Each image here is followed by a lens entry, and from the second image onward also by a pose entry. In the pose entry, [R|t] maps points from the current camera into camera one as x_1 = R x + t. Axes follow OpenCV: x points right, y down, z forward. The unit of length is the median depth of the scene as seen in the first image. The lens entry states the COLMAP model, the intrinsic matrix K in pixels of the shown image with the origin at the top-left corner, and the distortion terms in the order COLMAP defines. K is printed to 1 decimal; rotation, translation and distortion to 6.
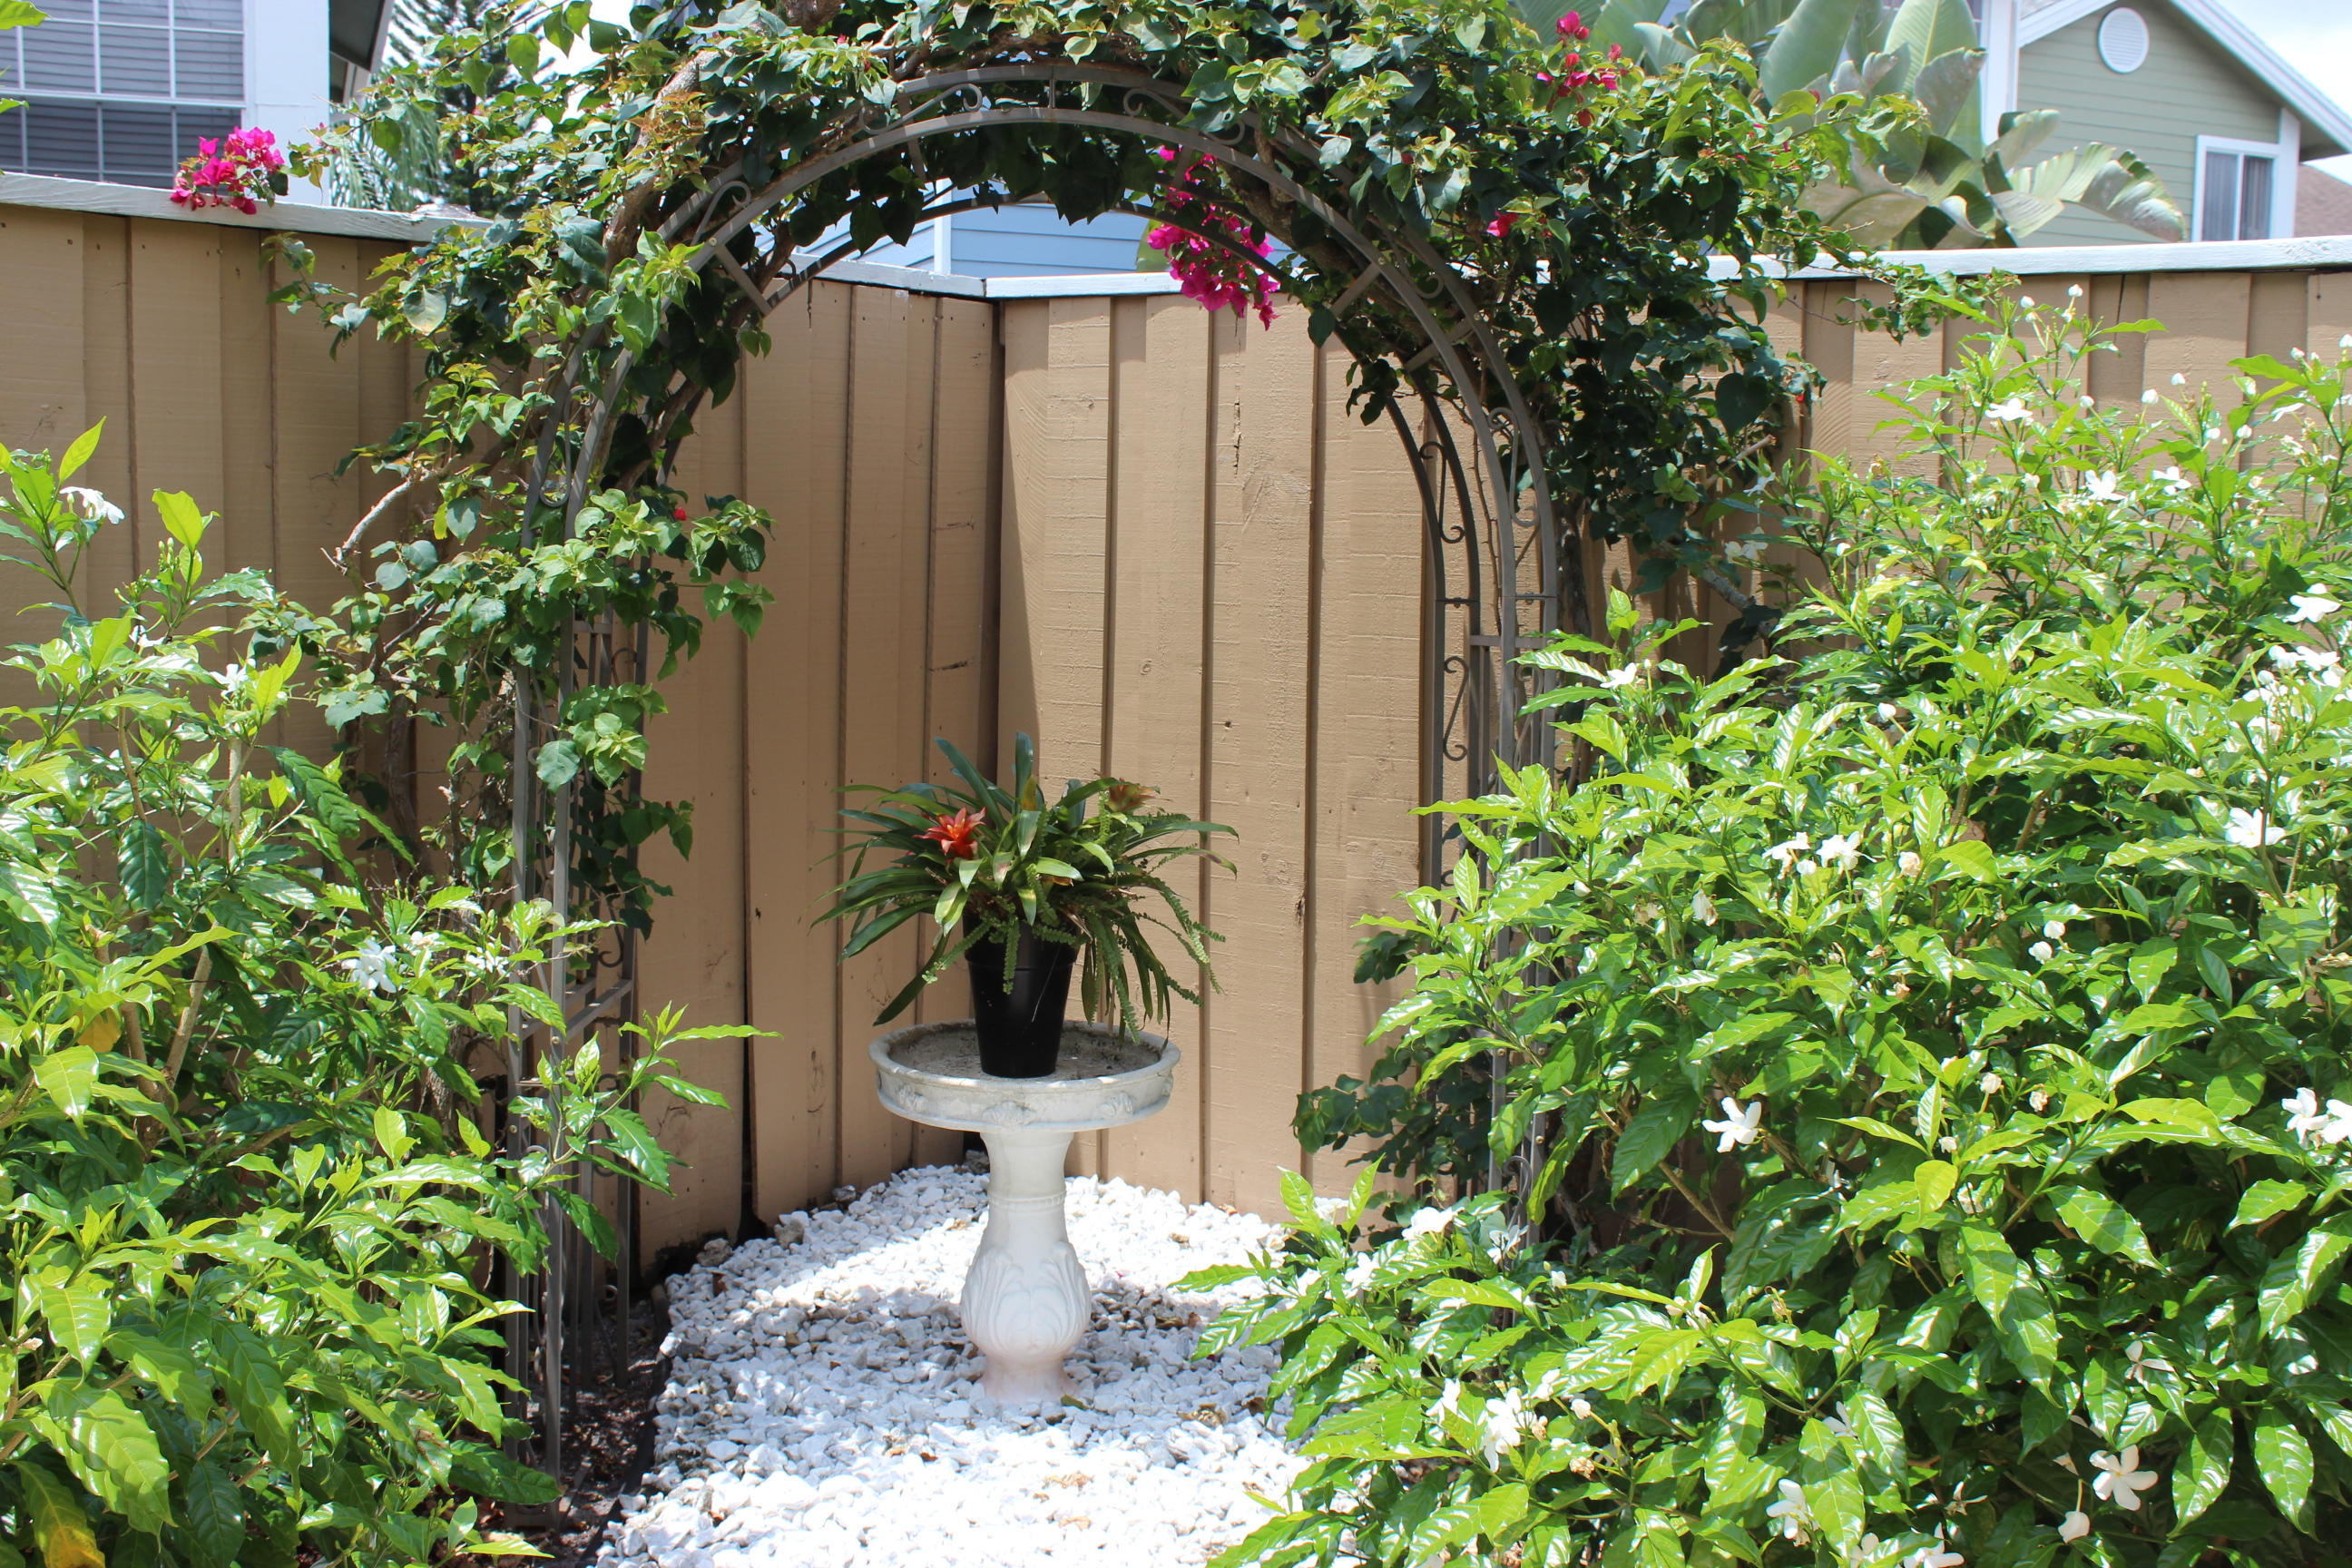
lens RADIAL K [[2363.1, 0, 1166.8], [0, 2363.1, 789.8], [0, 0, 1]] dist [-0.074243, 0.000000]
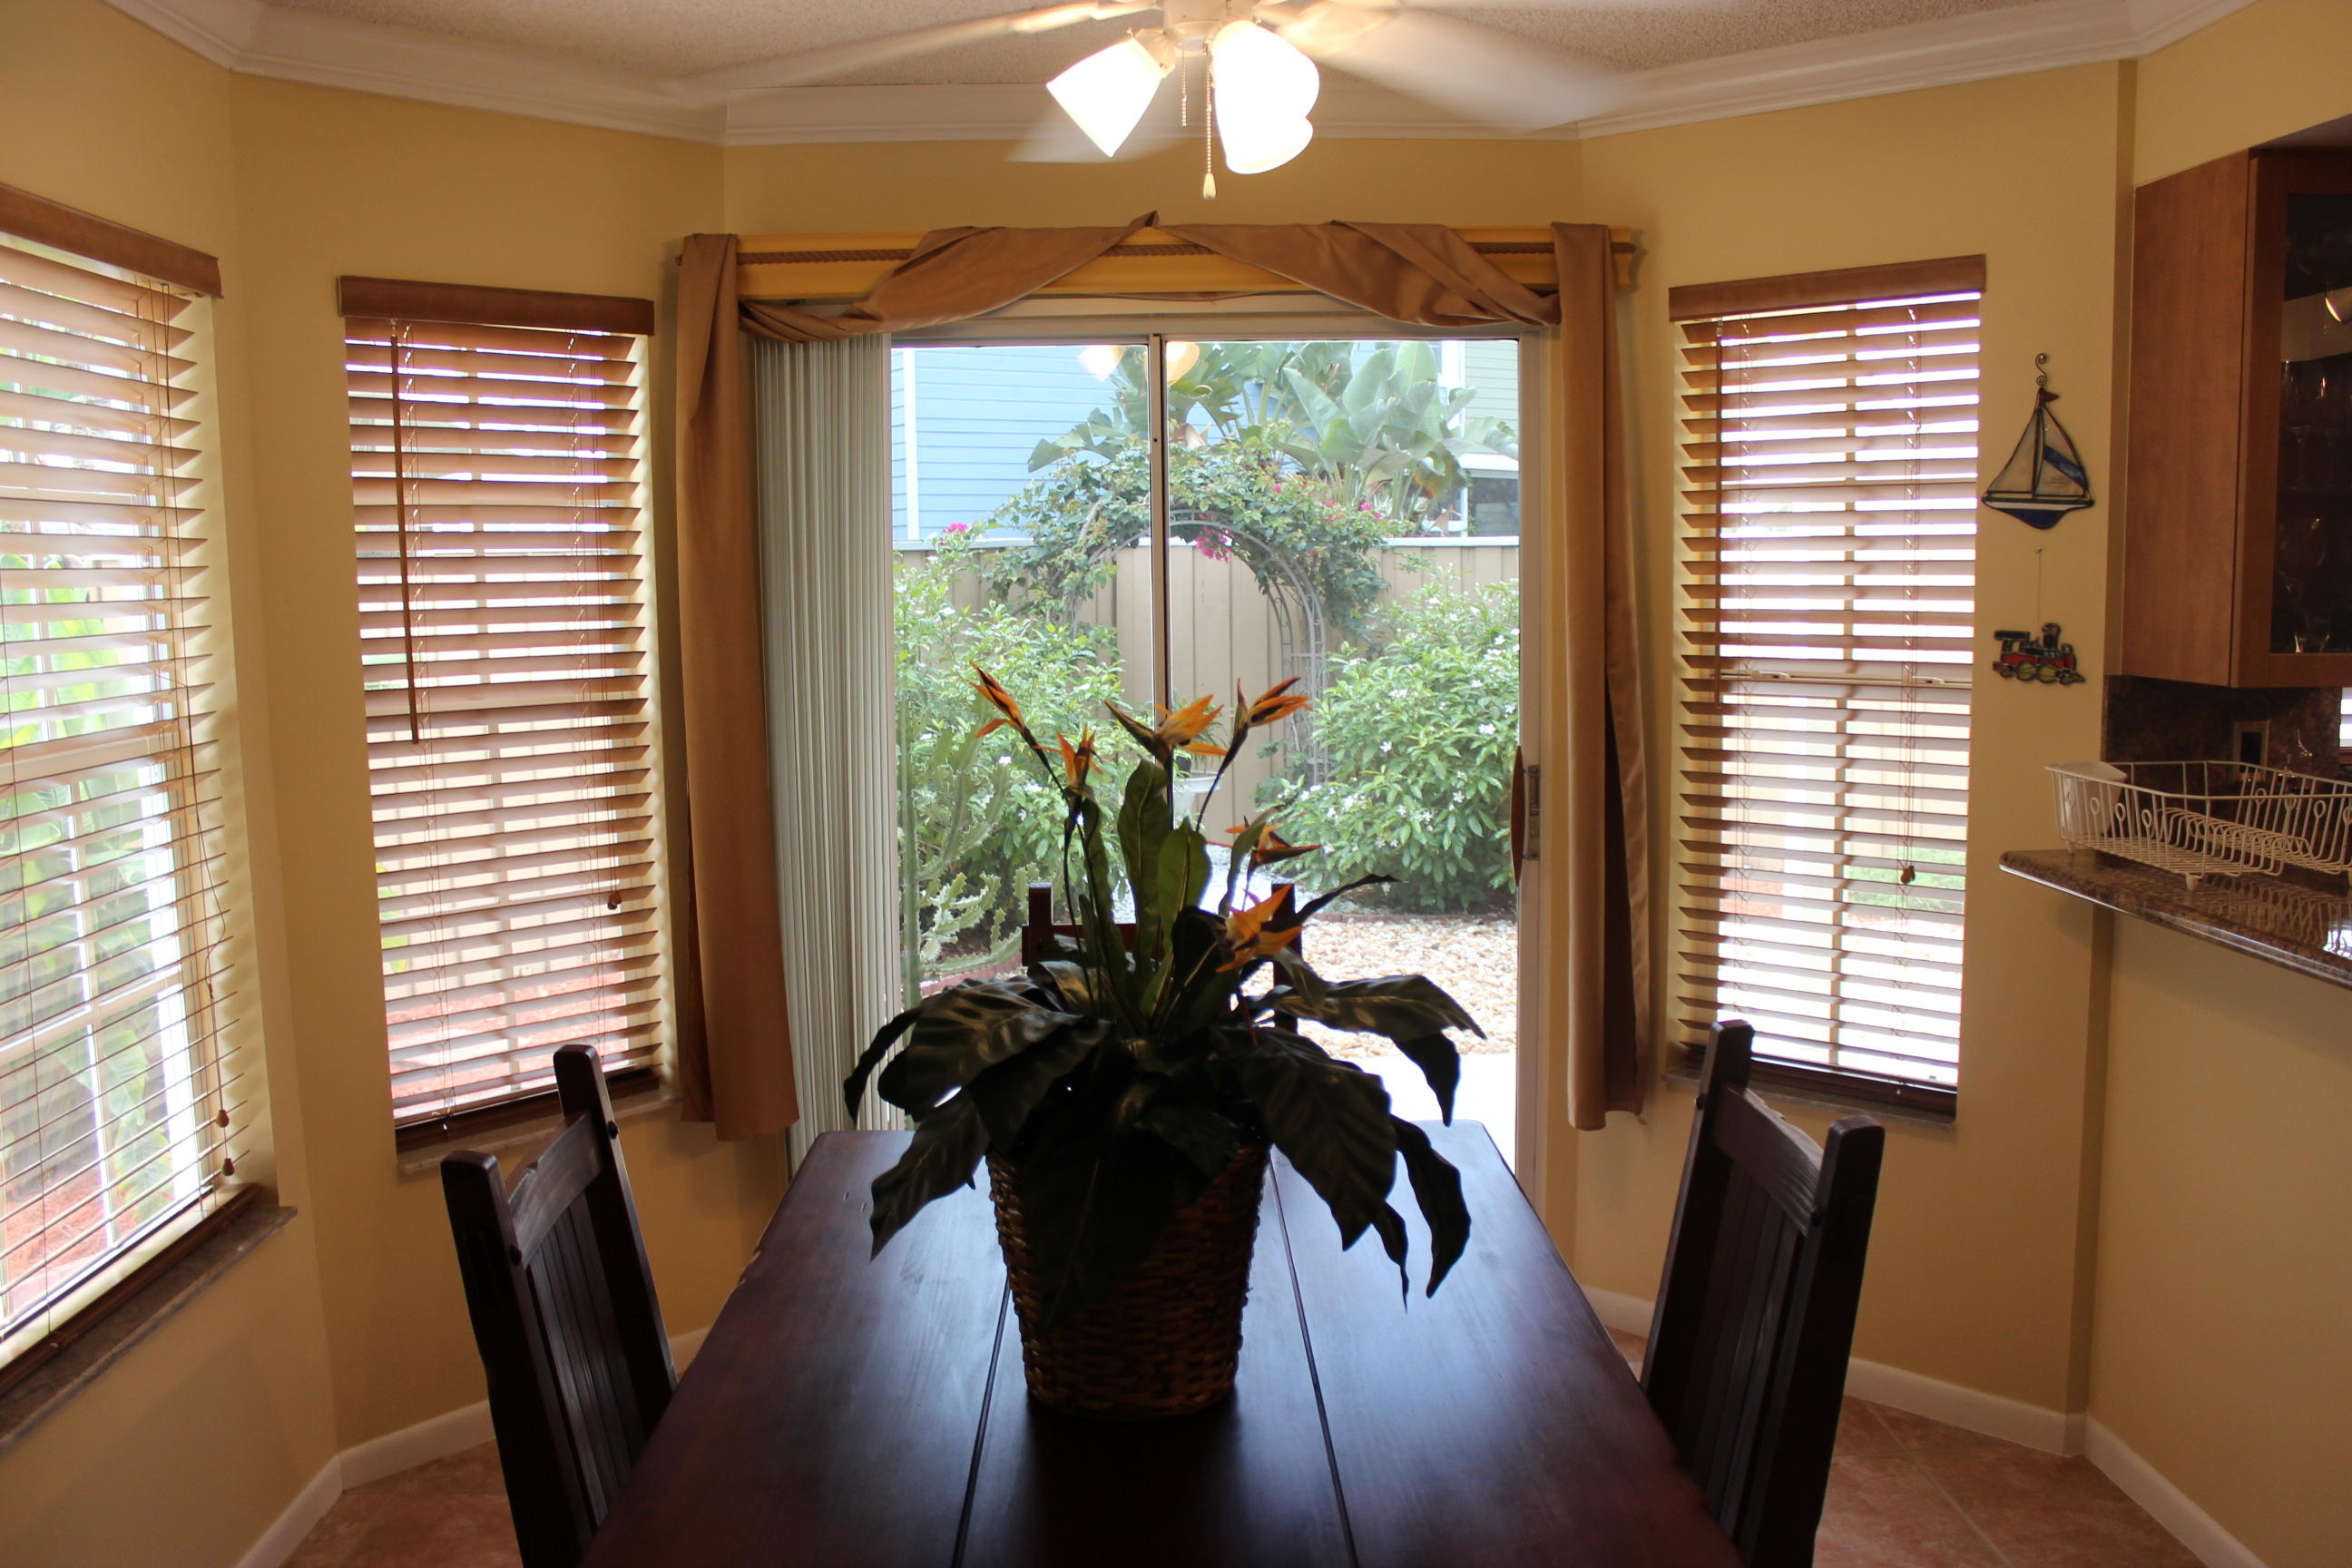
lens RADIAL K [[2046.0, 0, 1167.9], [0, 2046.0, 803.9], [0, 0, 1]] dist [-0.114384, 0.067863]
pose [[0.982675, -0.055682, 0.176774, -1.041720], [0.053139, 0.998405, 0.019095, 0.156992], [-0.177556, -0.009371, 0.984066, -3.369439]]
